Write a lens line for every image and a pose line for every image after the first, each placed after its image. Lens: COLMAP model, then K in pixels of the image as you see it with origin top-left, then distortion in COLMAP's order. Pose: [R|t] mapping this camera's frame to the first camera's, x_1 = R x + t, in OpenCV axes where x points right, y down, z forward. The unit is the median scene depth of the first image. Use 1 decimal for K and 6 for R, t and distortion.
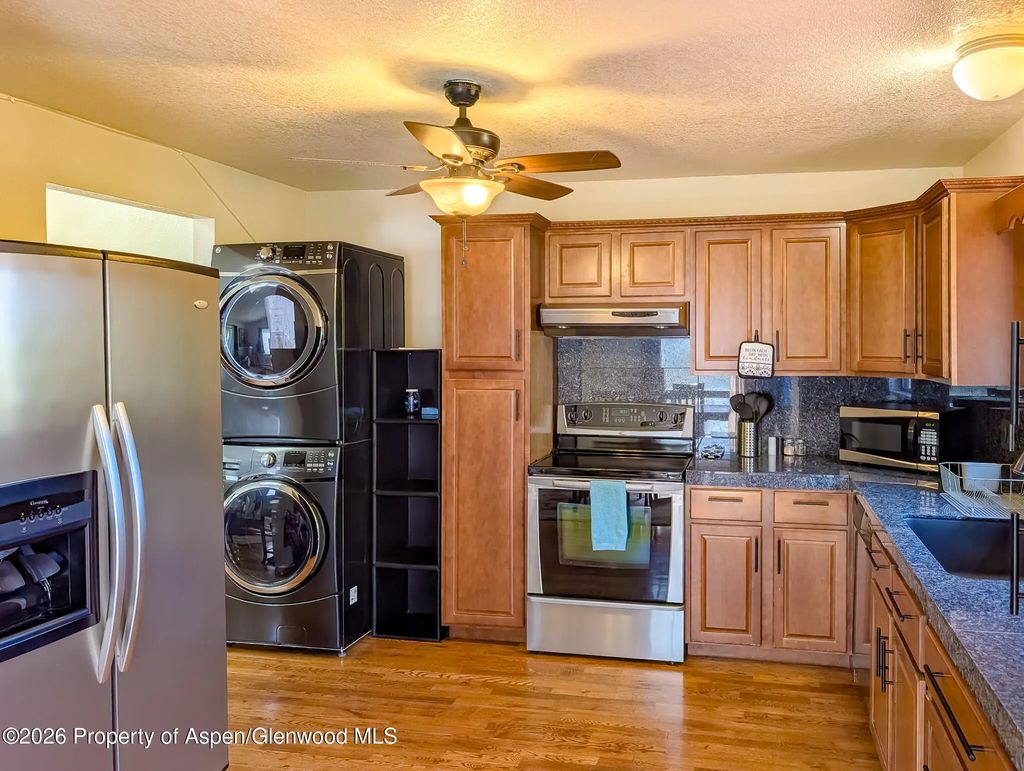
lens RADIAL K [[800.2, 0, 576.1], [0, 800.2, 360.5], [0, 0, 1]] dist [0.020437, -0.028507]
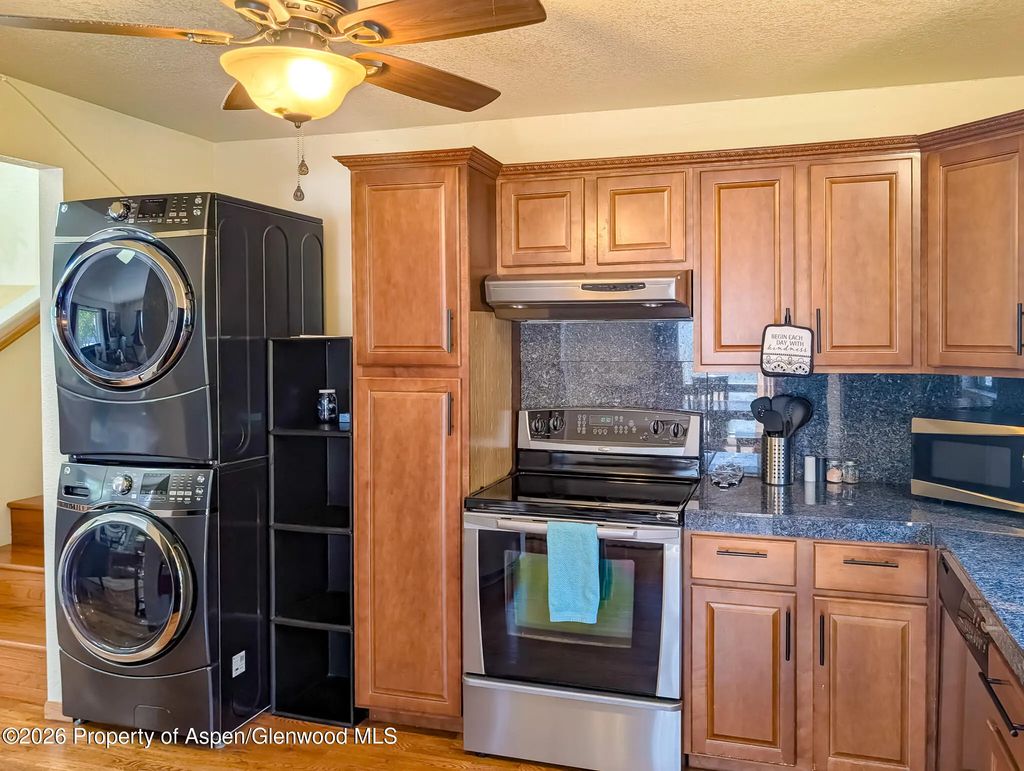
lens RADIAL K [[800.2, 0, 524.9], [0, 800.2, 351.7], [0, 0, 1]] dist [0.020437, -0.028507]
pose [[0.995628, -0.002426, -0.093373, 0.061999], [0.002781, 0.999989, 0.003671, -0.002864], [0.093363, -0.003914, 0.995624, 0.281412]]
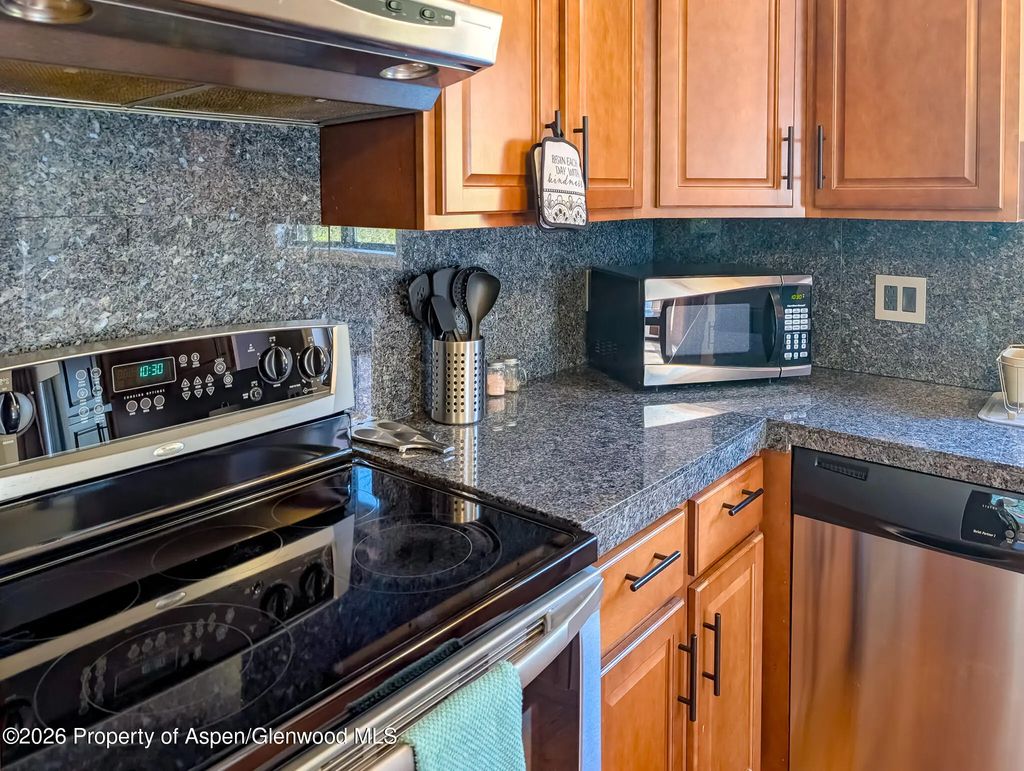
lens RADIAL K [[800.2, 0, 495.2], [0, 800.2, 221.7], [0, 0, 1]] dist [0.020437, -0.028507]
pose [[0.442630, -0.025150, 0.896352, -0.156715], [0.023430, 0.999590, 0.016477, 0.010704], [-0.896398, 0.013709, 0.443038, 0.860261]]
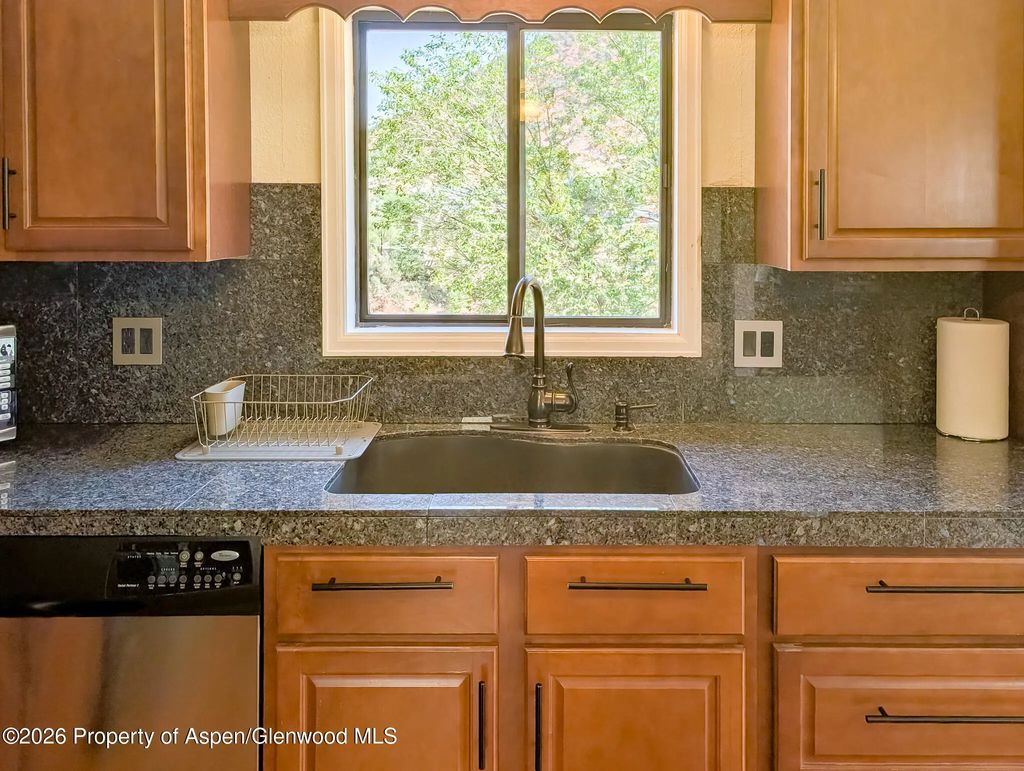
lens RADIAL K [[800.2, 0, 543.1], [0, 800.2, 234.6], [0, 0, 1]] dist [0.020437, -0.028507]
pose [[-0.227809, -0.012312, 0.973628, -0.118547], [0.029631, 0.999369, 0.019571, 0.006433], [-0.973255, 0.033308, -0.227301, 0.713821]]
